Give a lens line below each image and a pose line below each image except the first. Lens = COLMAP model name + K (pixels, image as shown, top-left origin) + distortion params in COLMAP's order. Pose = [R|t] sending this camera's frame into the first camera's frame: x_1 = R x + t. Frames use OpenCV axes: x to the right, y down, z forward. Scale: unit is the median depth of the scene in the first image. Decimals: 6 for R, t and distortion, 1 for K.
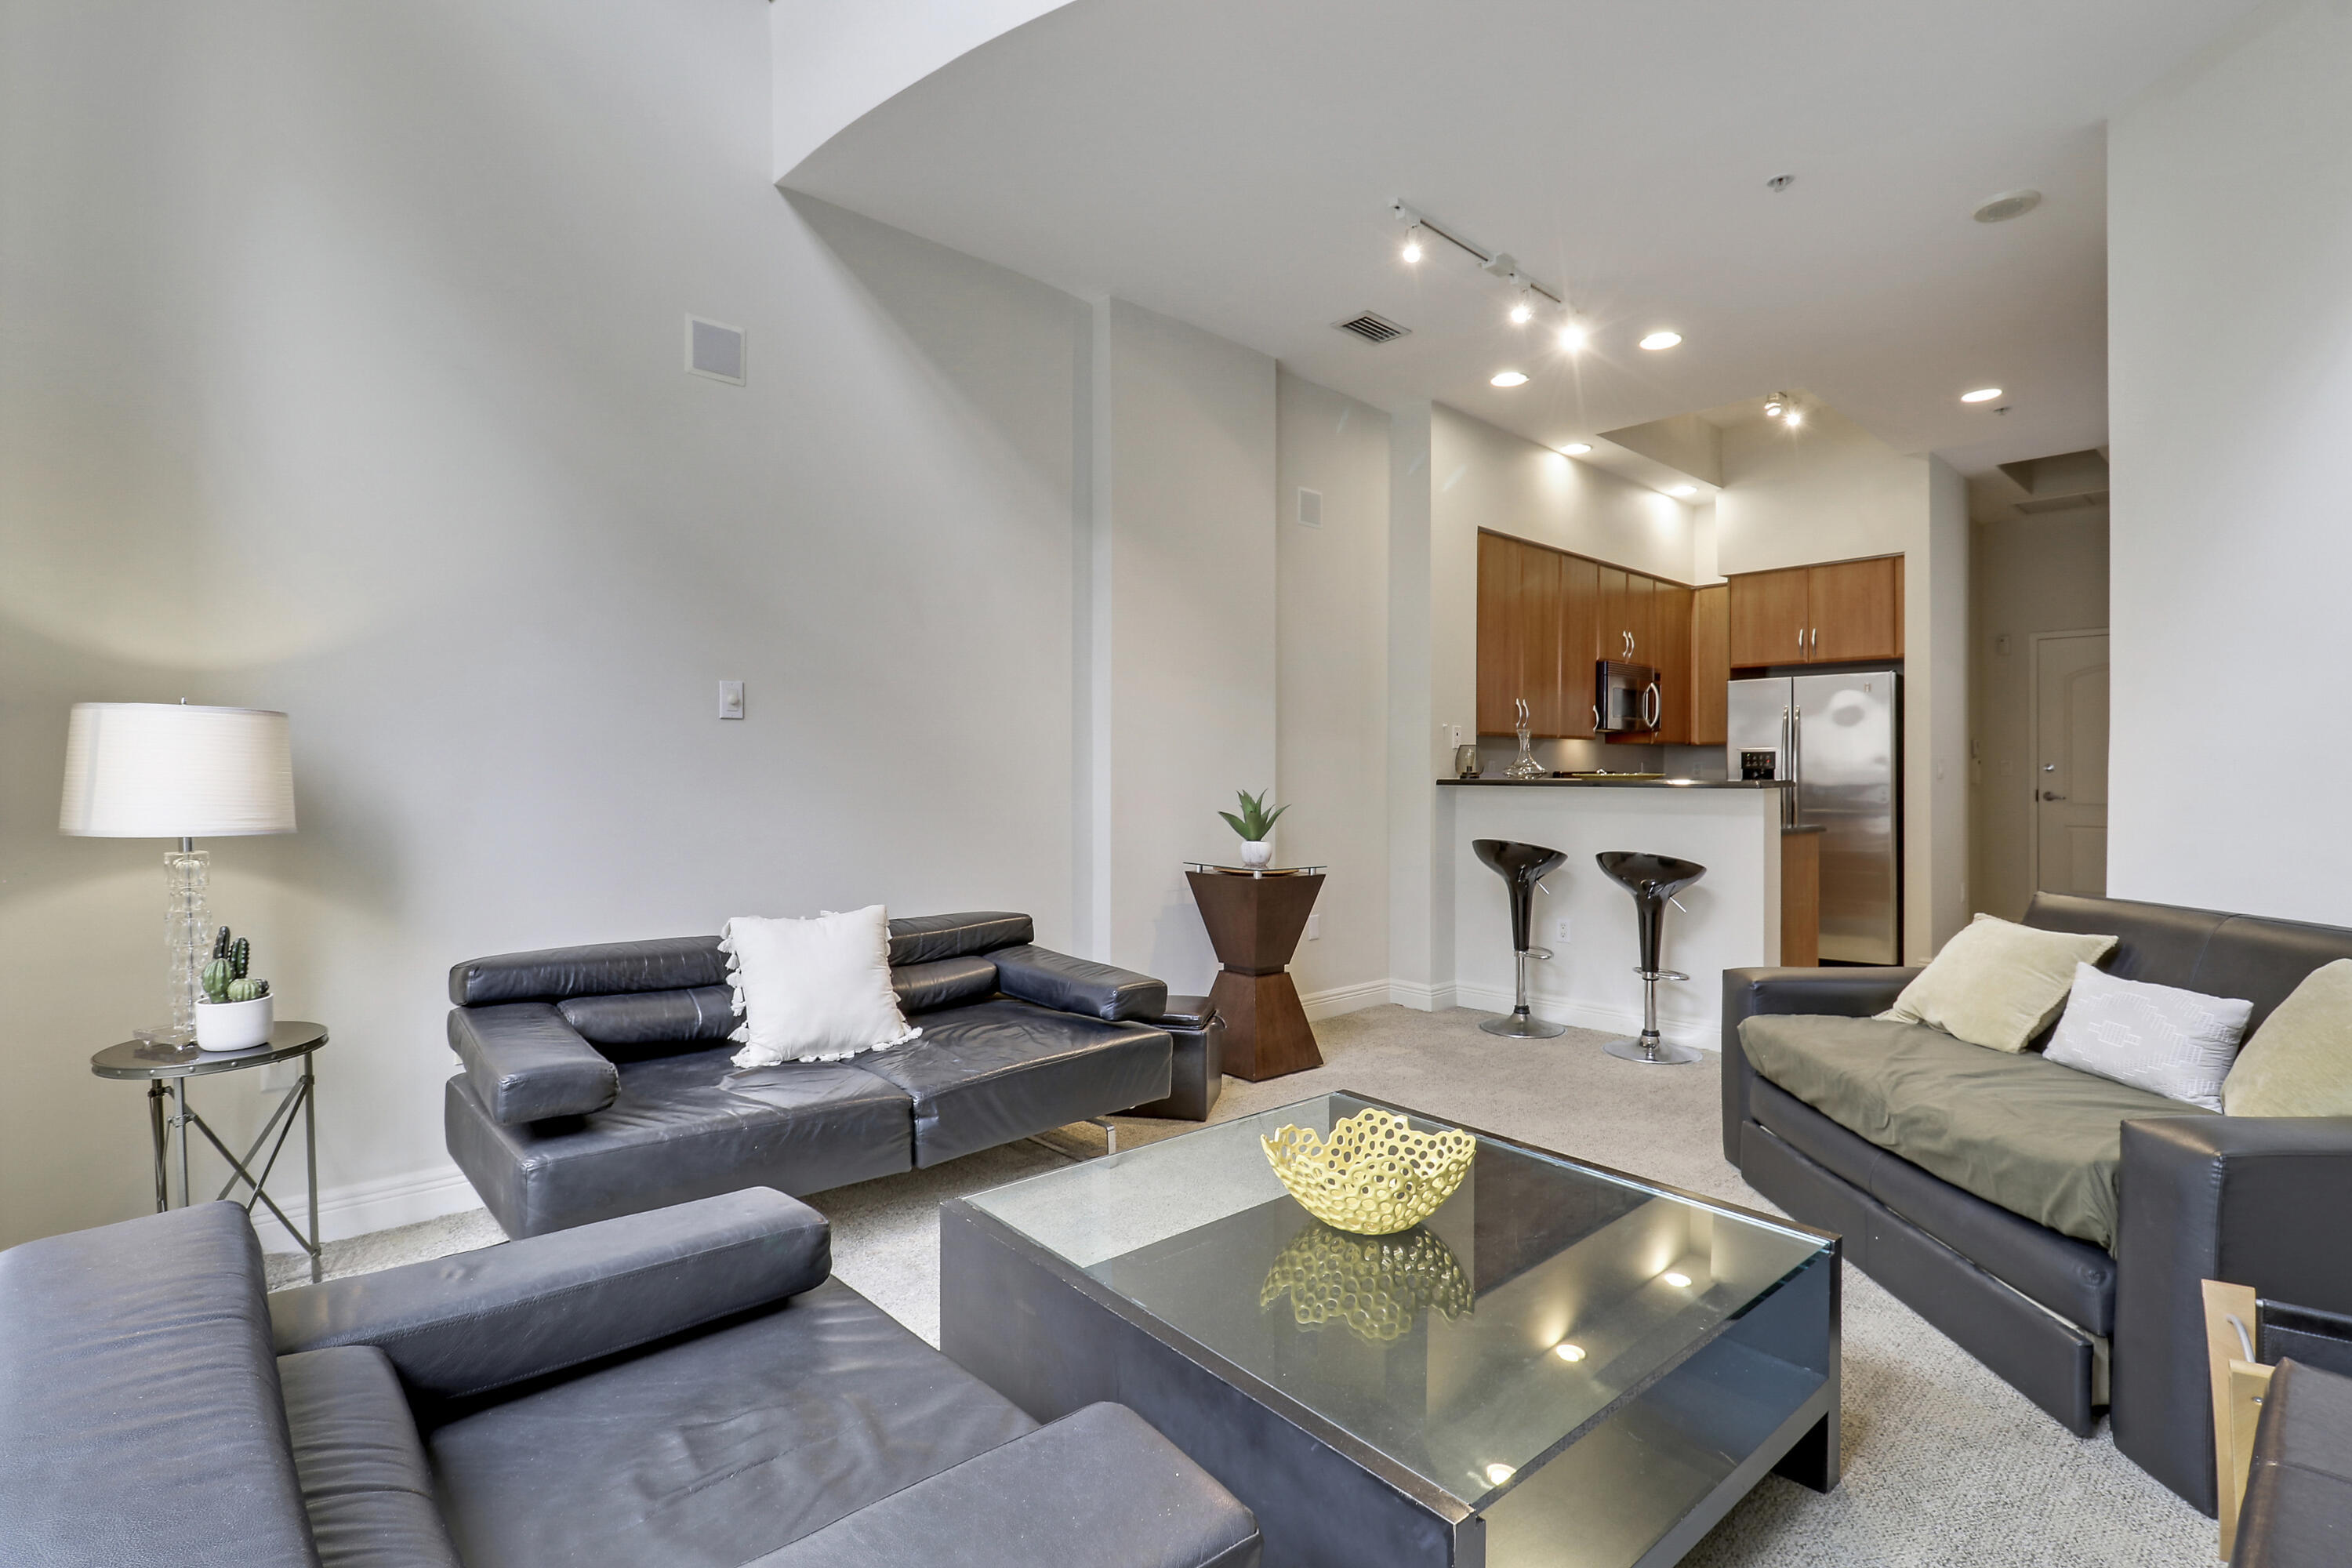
lens RADIAL K [[1107.5, 0, 1210.8], [0, 1107.5, 754.9], [0, 0, 1]] dist [0.014151, -0.011121]
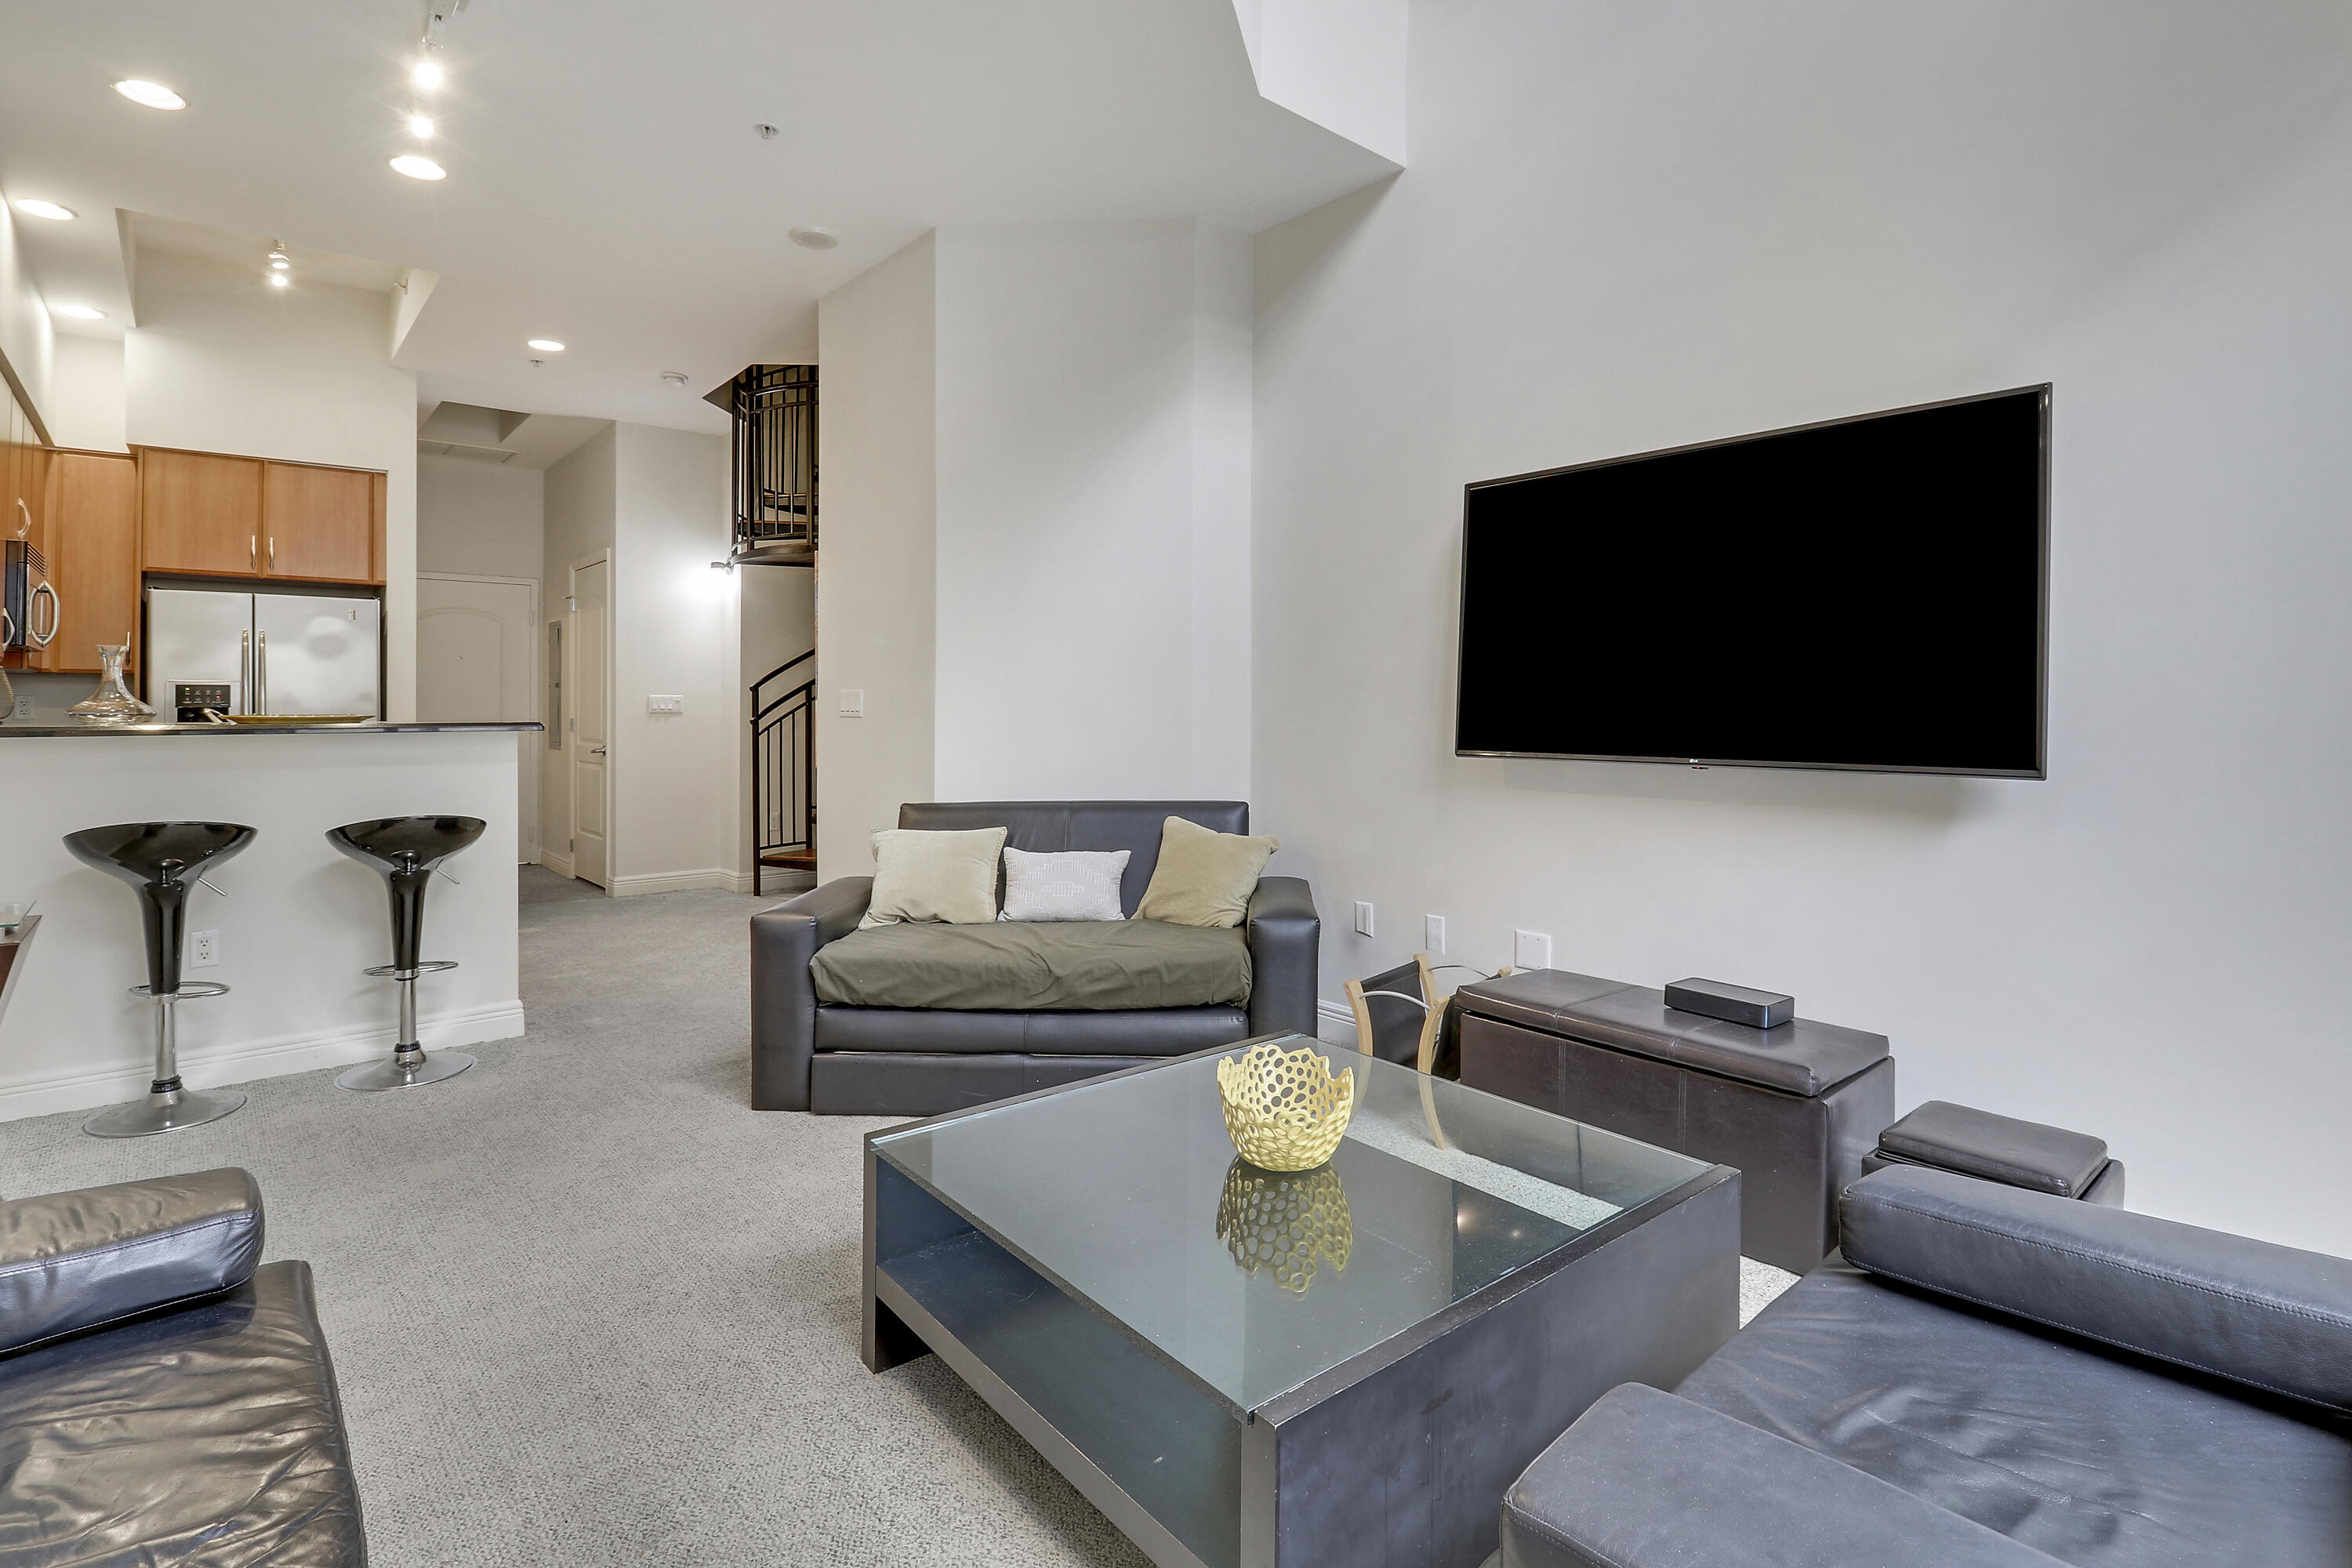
lens RADIAL K [[1107.5, 0, 1148.9], [0, 1107.5, 682.3], [0, 0, 1]] dist [0.014151, -0.011121]
pose [[0.061821, 0.020888, 0.997869, -0.239018], [-0.012112, 0.999723, -0.020177, 0.003256], [-0.998014, -0.010839, 0.062057, 0.295544]]
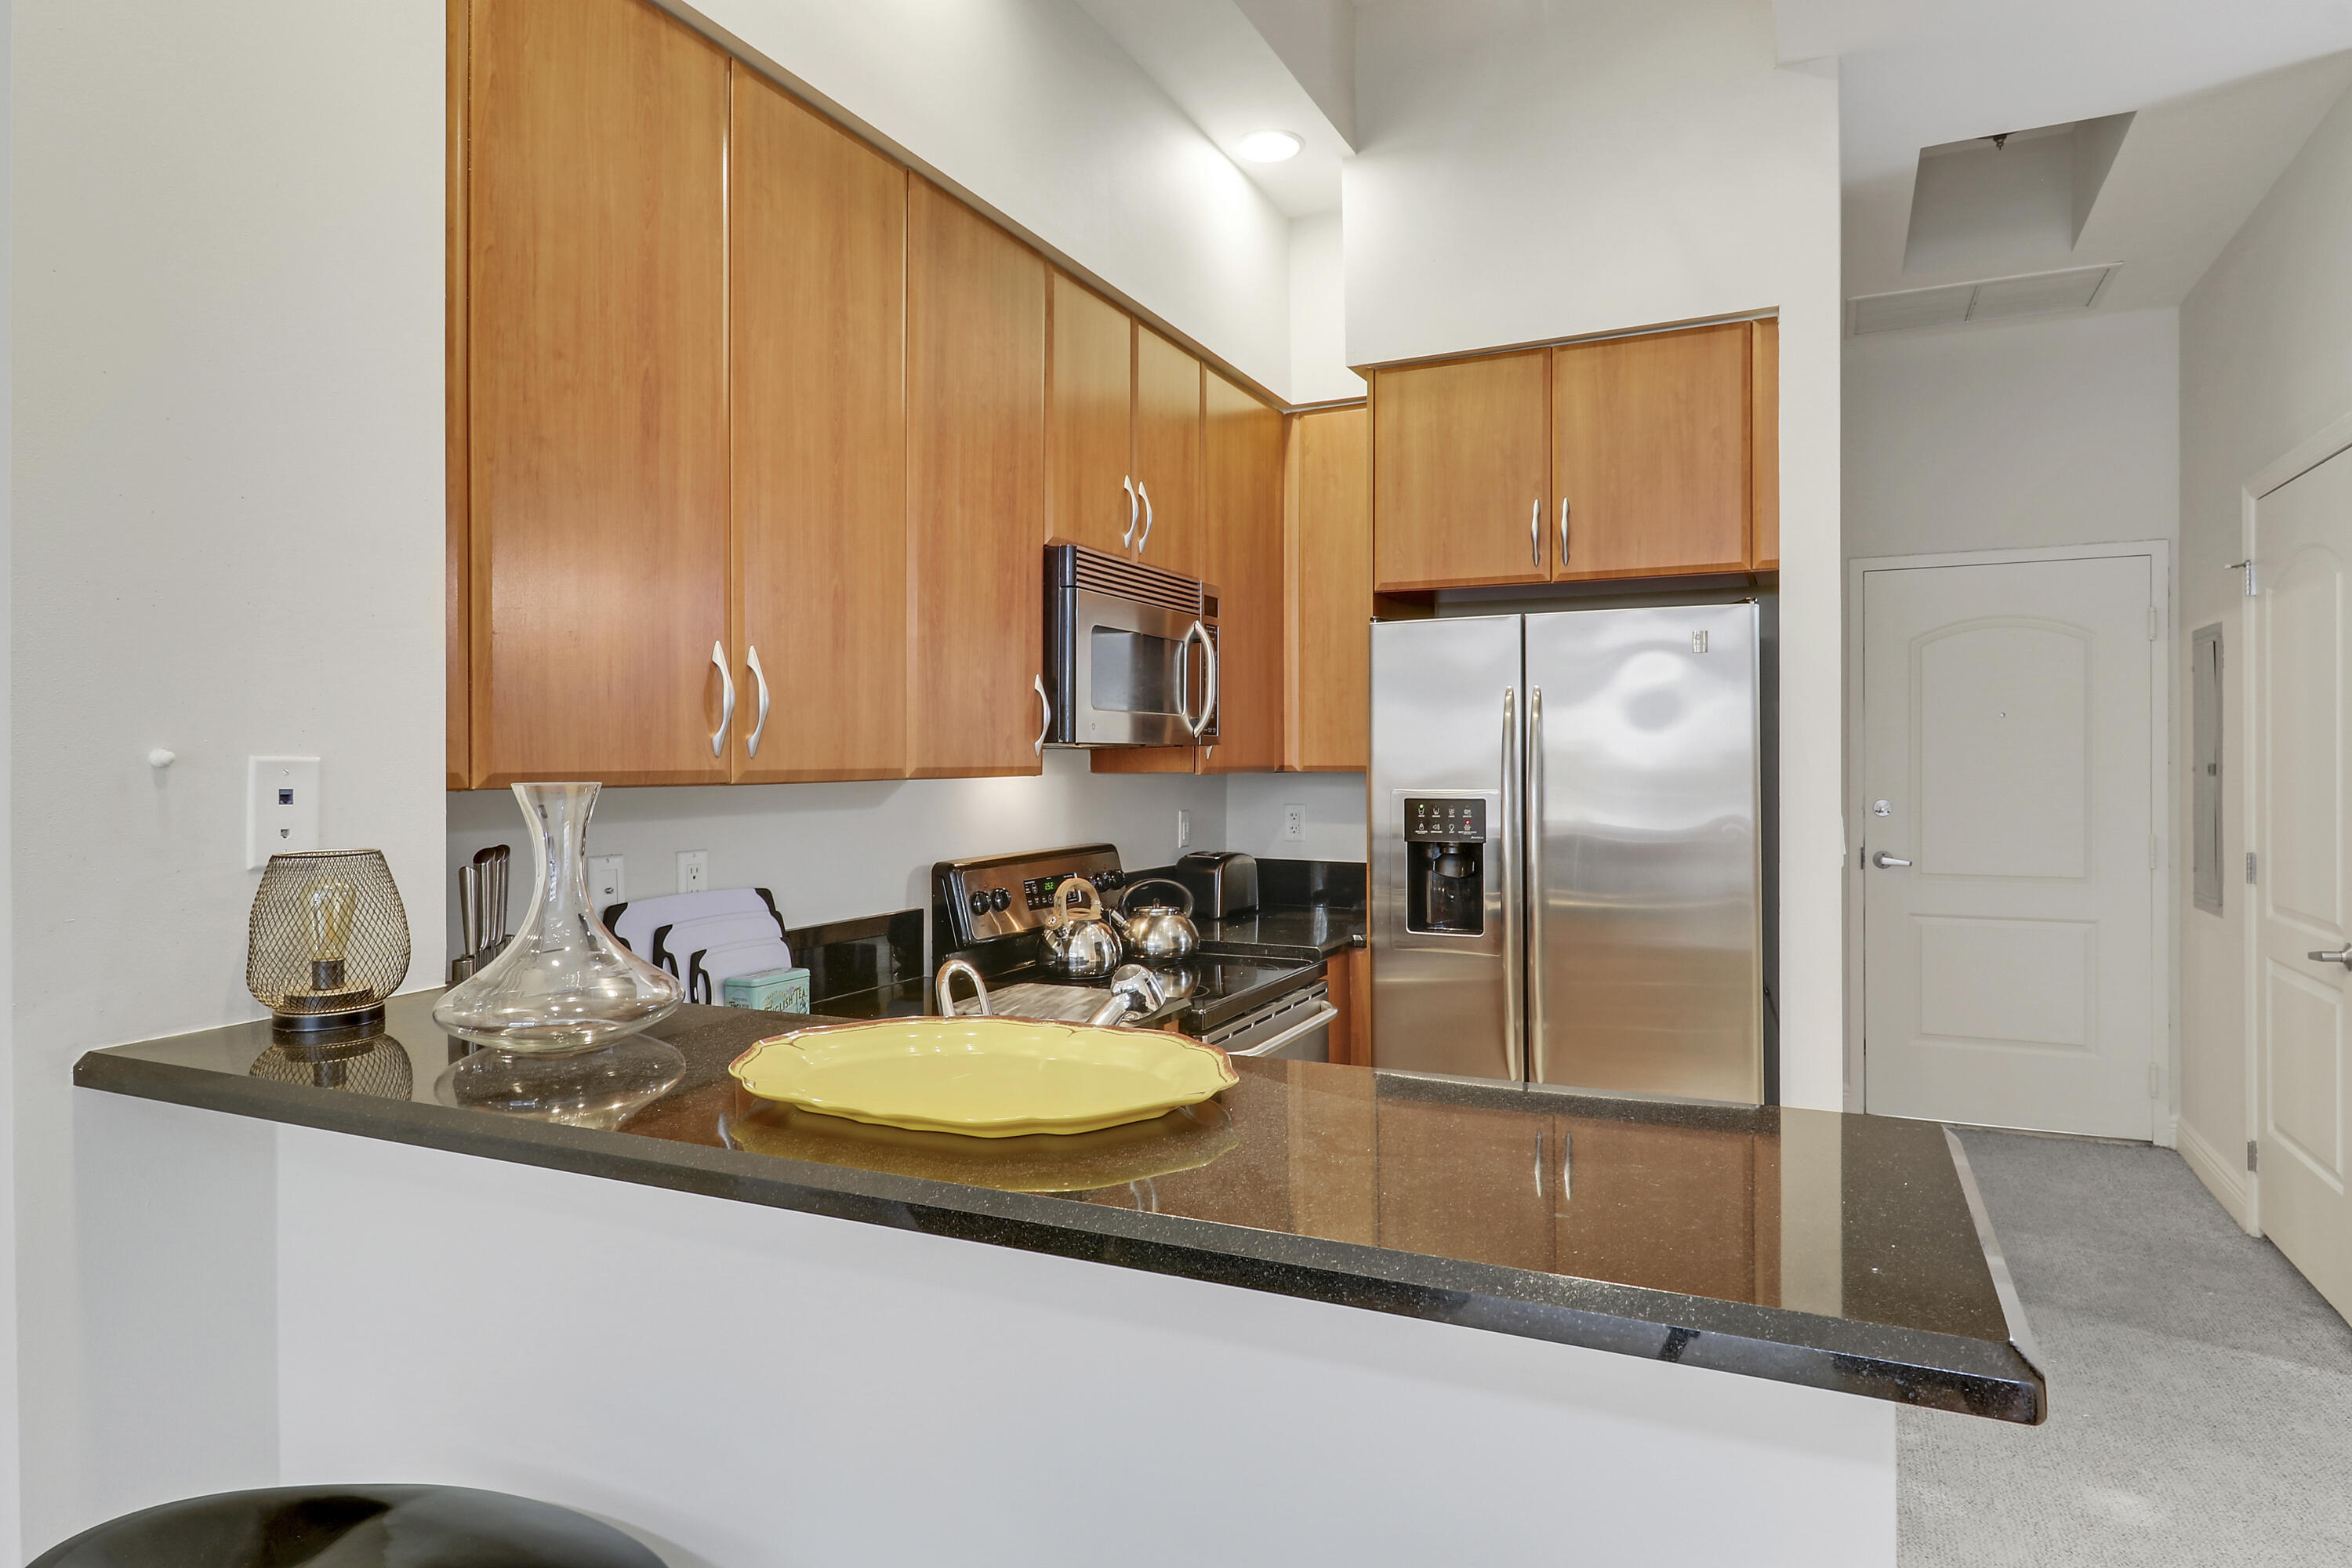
lens RADIAL K [[1341.4, 0, 1197.1], [0, 1341.4, 767.0], [0, 0, 1]] dist [0.008467, -0.005263]
pose [[0.934913, -0.006143, 0.354824, 0.238363], [0.000130, 0.999856, 0.016966, -0.022351], [-0.354877, -0.015816, 0.934779, 0.580195]]
